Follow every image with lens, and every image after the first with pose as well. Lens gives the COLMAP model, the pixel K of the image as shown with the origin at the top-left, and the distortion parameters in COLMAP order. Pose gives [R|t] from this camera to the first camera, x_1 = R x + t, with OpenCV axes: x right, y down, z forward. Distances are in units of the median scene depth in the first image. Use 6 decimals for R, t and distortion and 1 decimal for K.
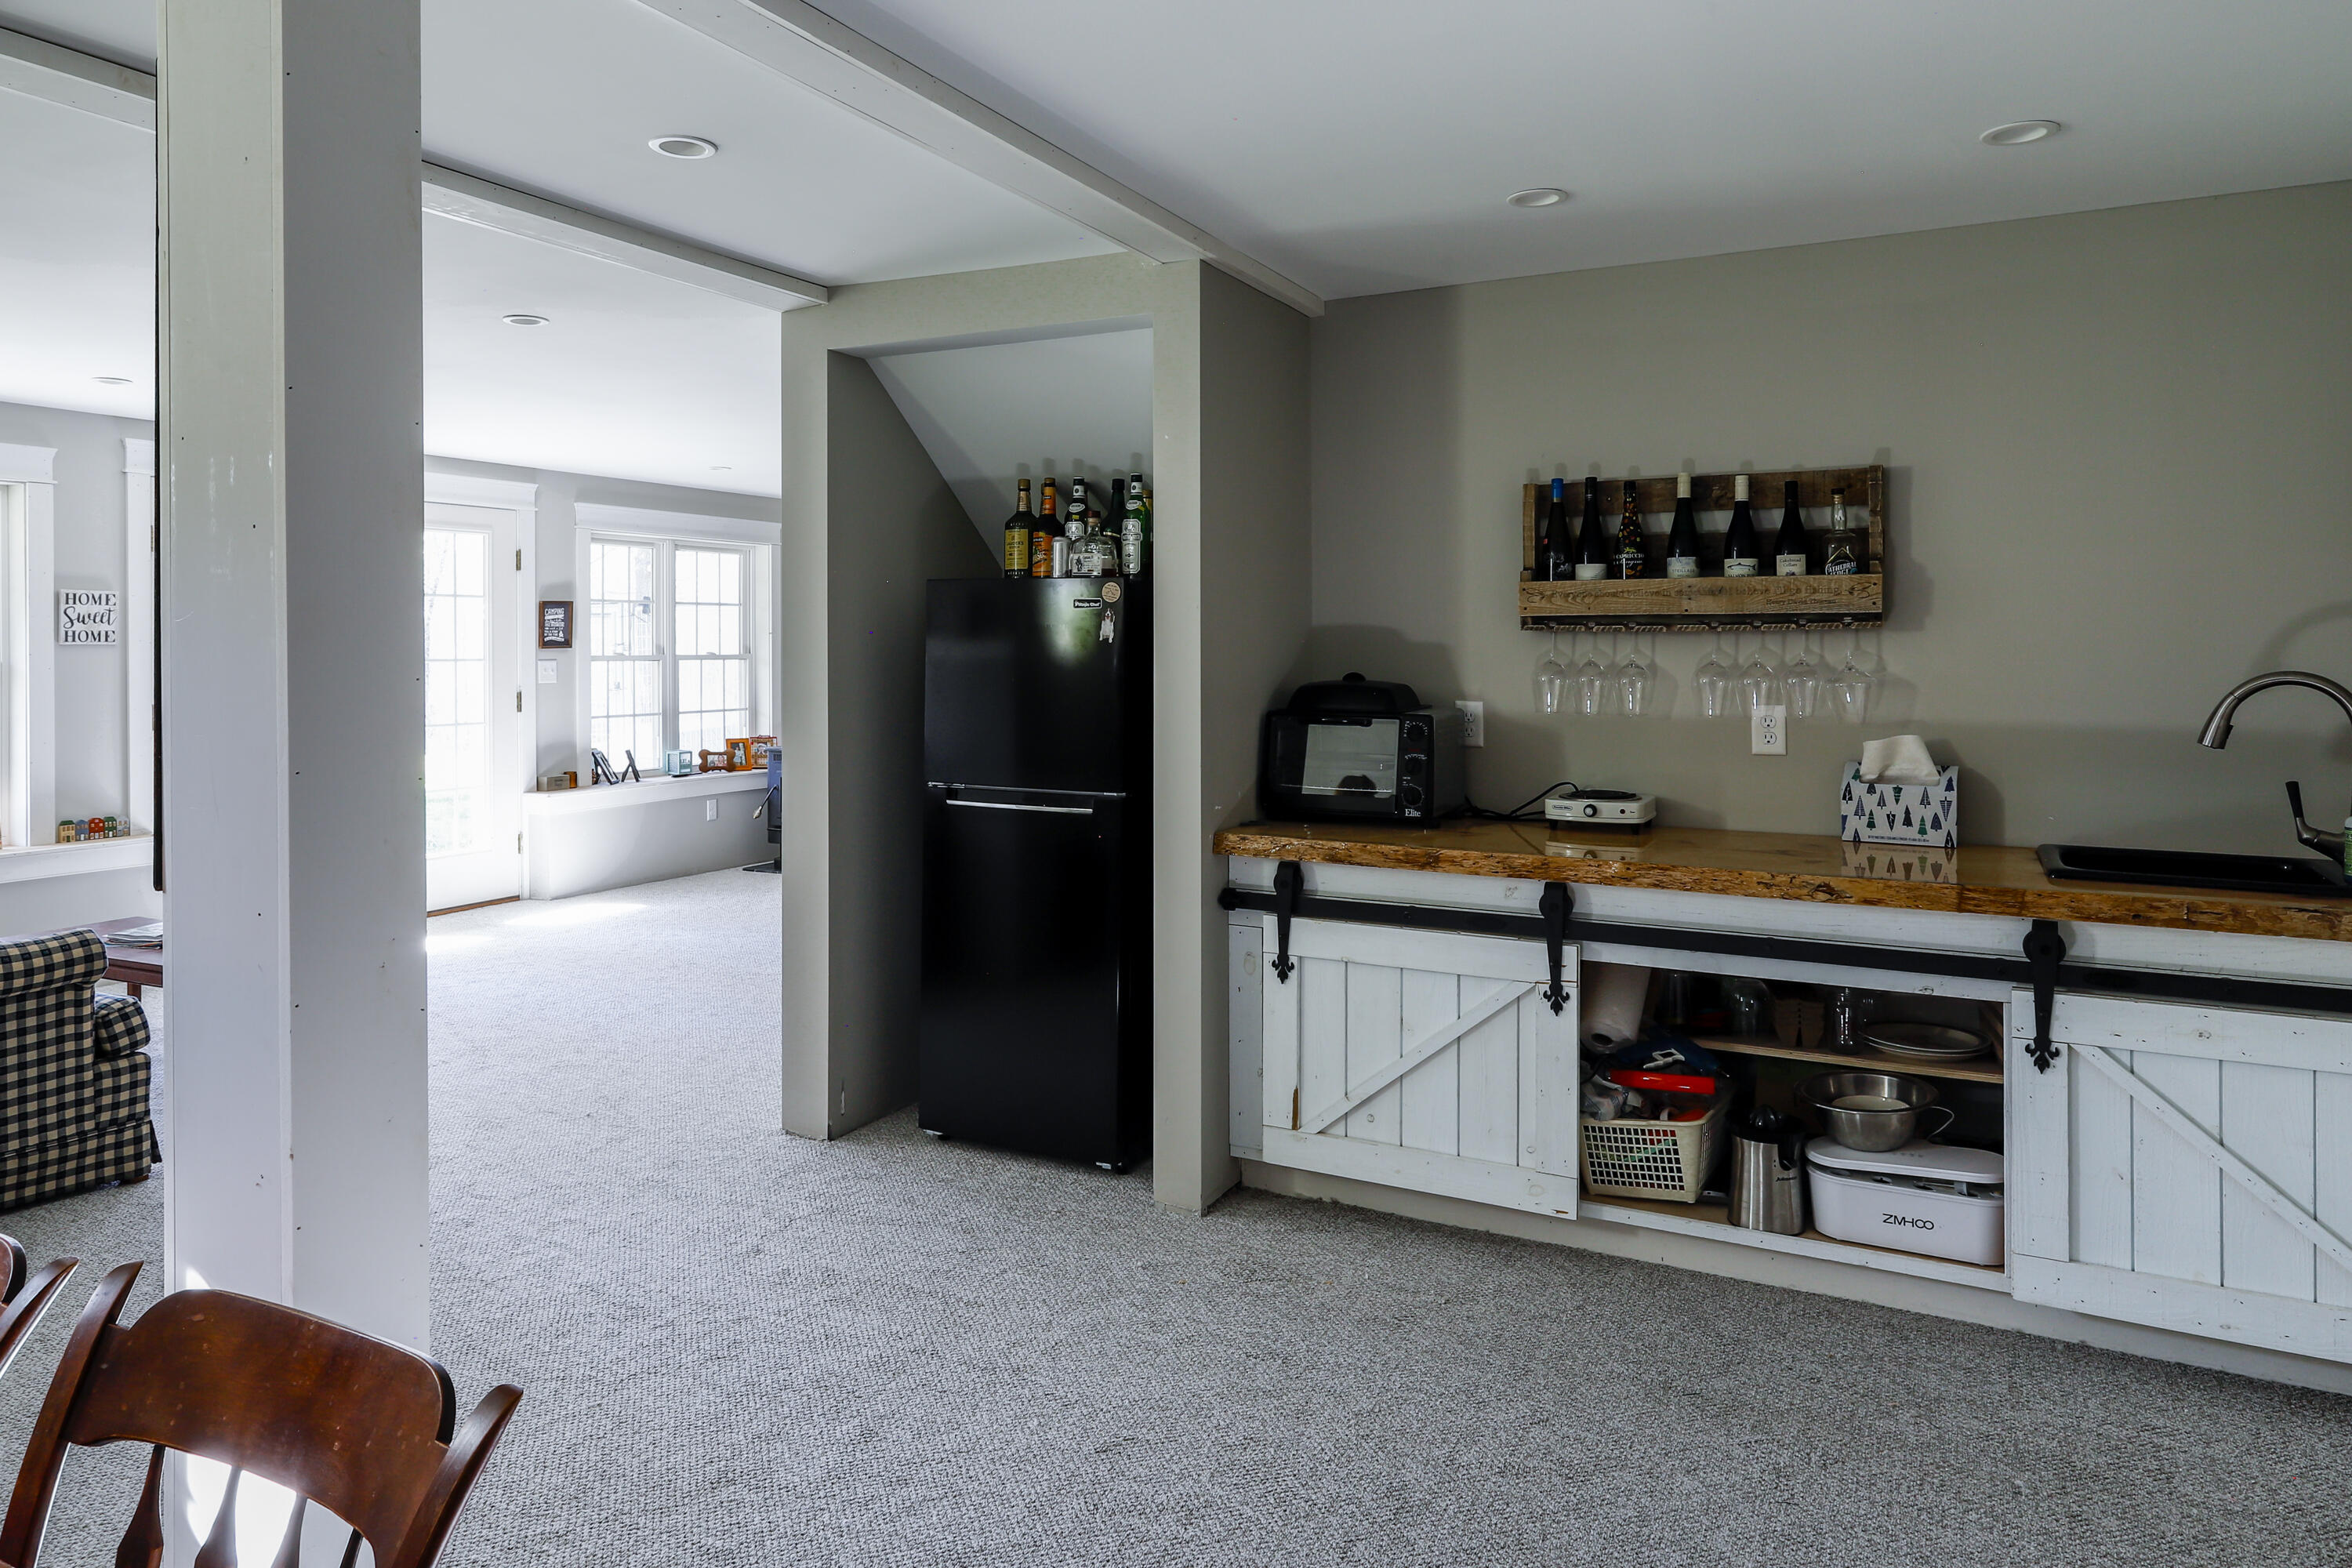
lens RADIAL K [[1560.8, 0, 1174.8], [0, 1560.8, 640.2], [0, 0, 1]] dist [0.000765, 0.005157]
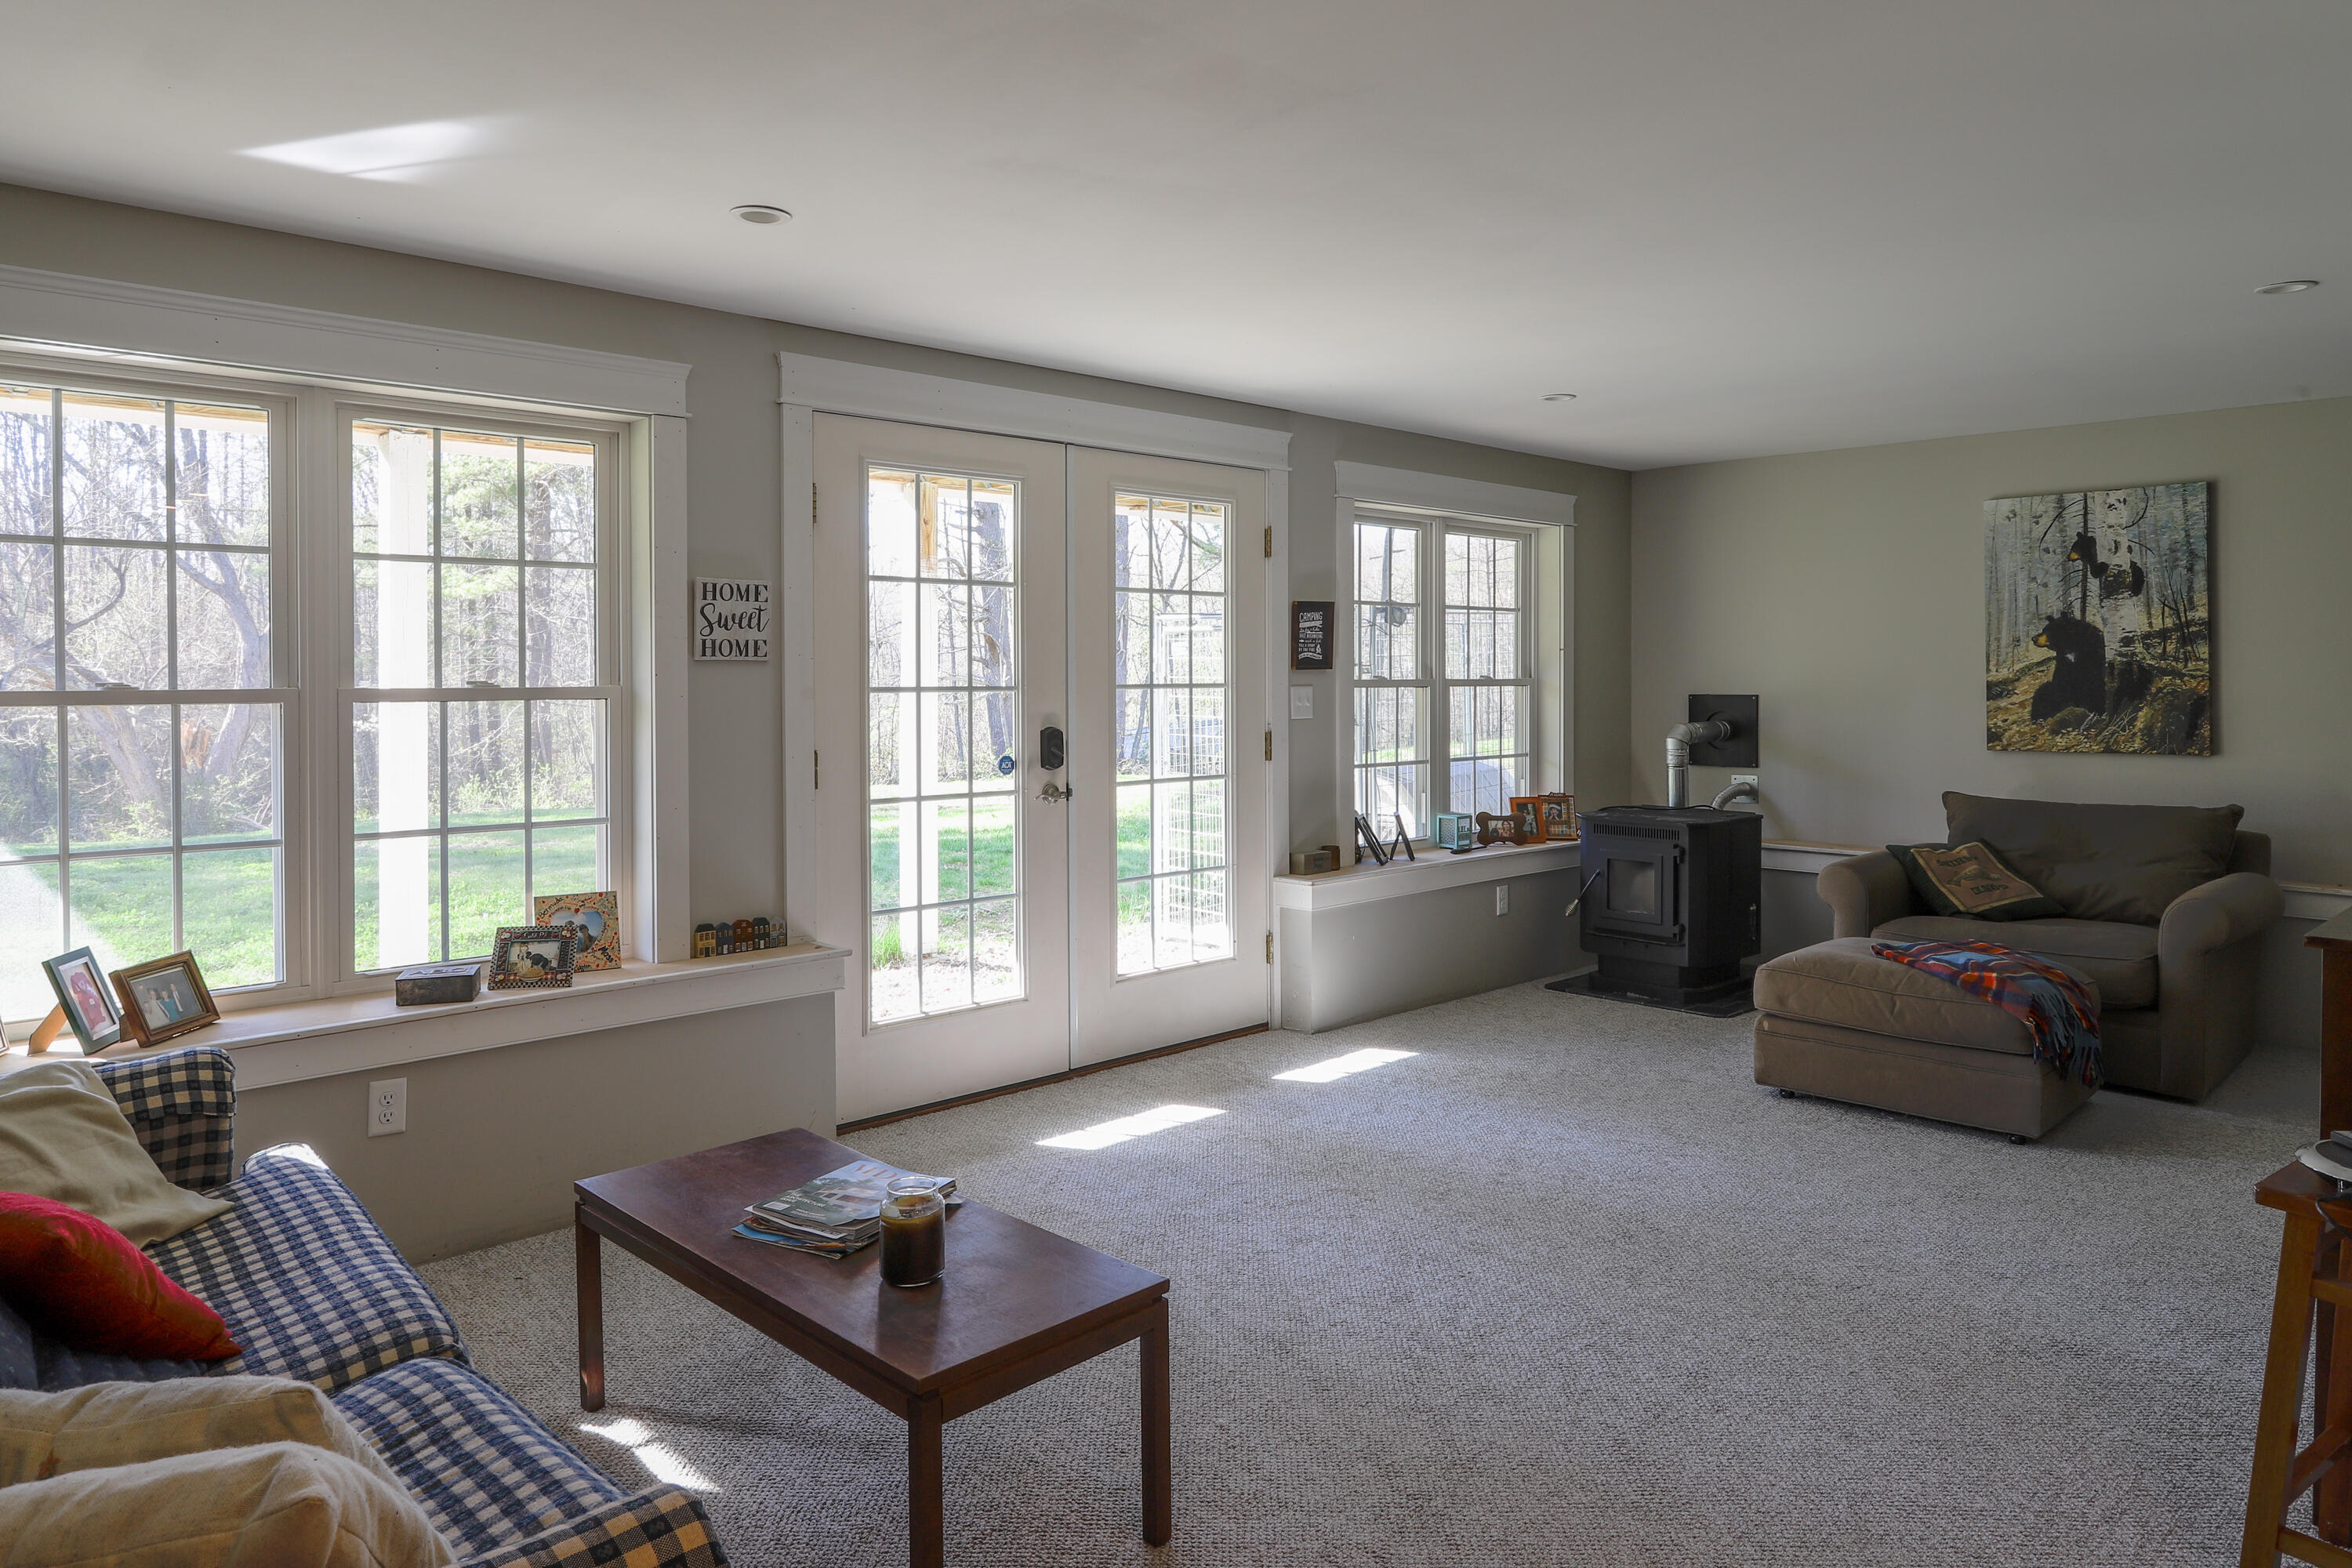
lens RADIAL K [[1560.8, 0, 1174.8], [0, 1560.8, 640.2], [0, 0, 1]] dist [0.000765, 0.005157]
pose [[0.935187, -0.012332, -0.353939, -0.200354], [0.005226, 0.999765, -0.021024, 0.006440], [0.354115, 0.017812, 0.935032, 0.314700]]
